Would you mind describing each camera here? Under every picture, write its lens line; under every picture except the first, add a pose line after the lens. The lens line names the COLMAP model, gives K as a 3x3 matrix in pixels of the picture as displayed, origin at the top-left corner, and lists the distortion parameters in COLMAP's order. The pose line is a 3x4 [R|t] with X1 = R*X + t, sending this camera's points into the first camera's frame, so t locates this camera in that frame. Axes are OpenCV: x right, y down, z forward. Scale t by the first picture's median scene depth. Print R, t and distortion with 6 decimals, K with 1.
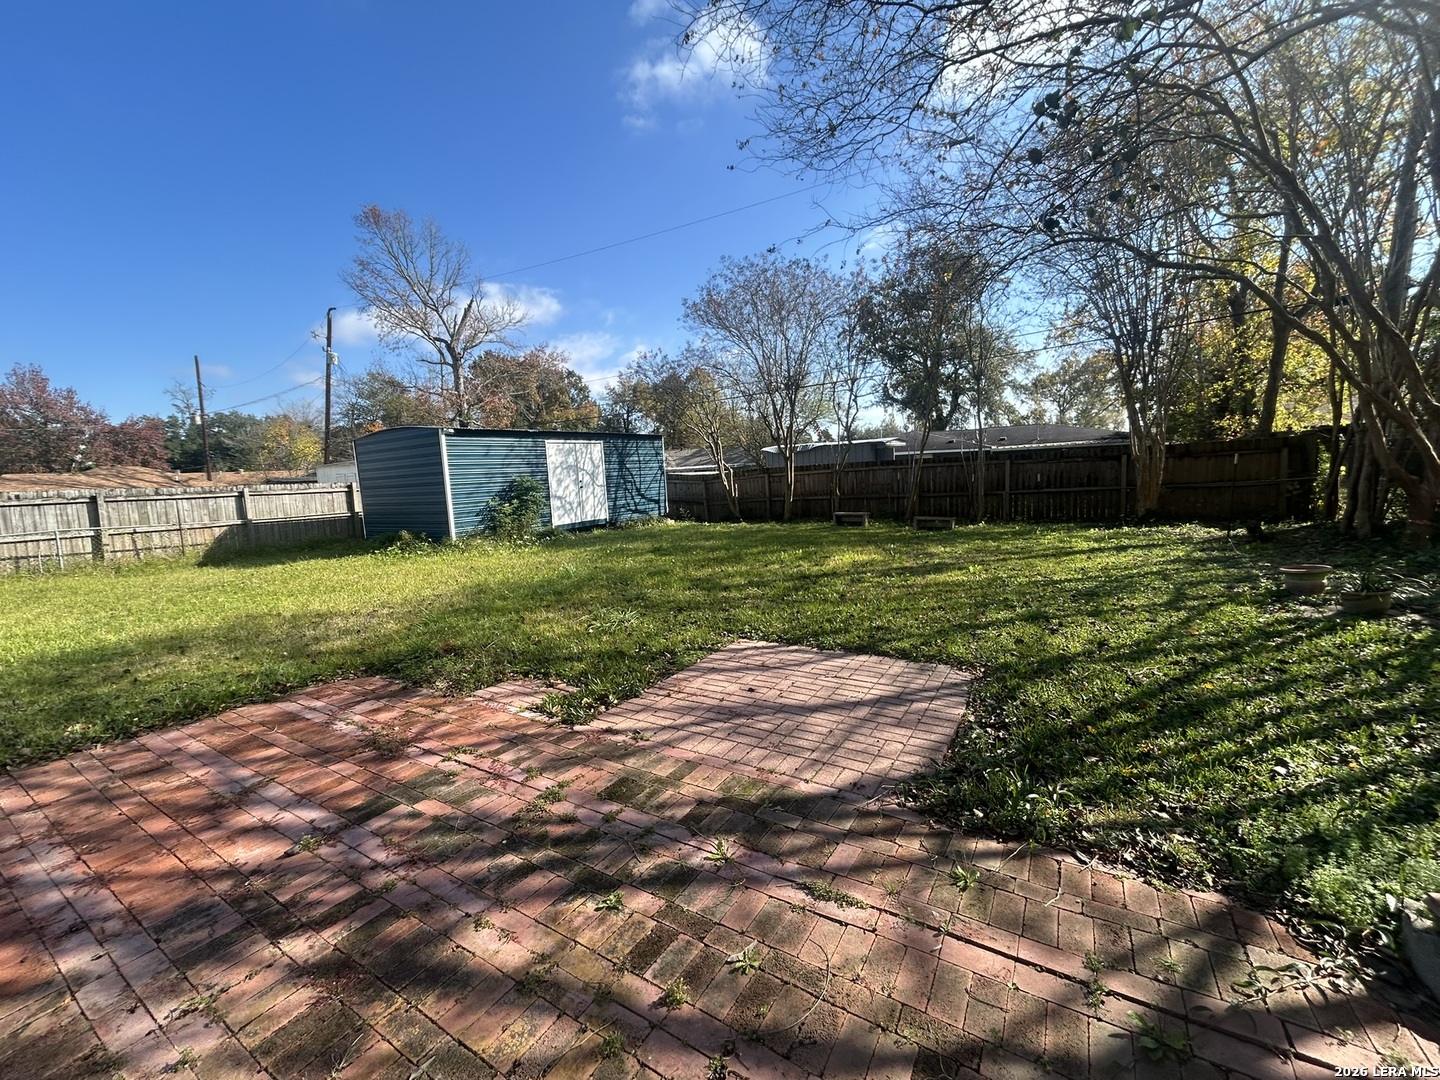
lens RADIAL K [[580.0, 0, 716.2], [0, 580.0, 539.2], [0, 0, 1]] dist [-0.000275, 0.000246]
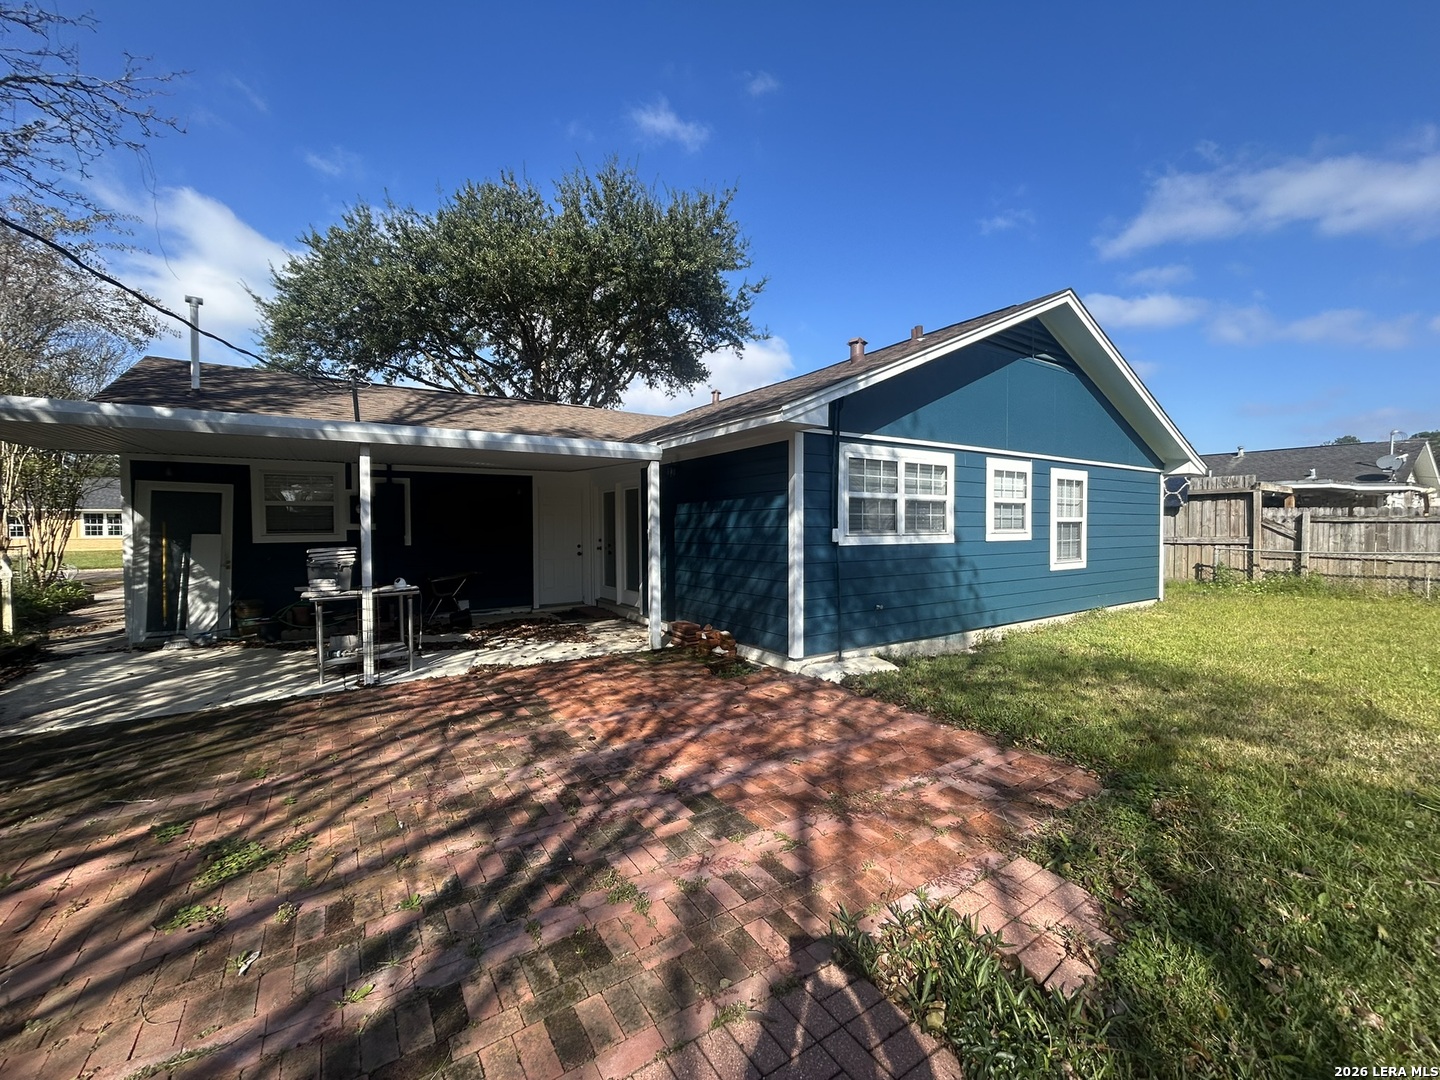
lens RADIAL K [[580.0, 0, 716.2], [0, 580.0, 539.2], [0, 0, 1]] dist [-0.000275, 0.000246]
pose [[-0.419531, 0.069571, -0.905071, 0.445150], [-0.075982, 0.990868, 0.111386, -0.208620], [0.904555, 0.115499, -0.410414, 1.554260]]
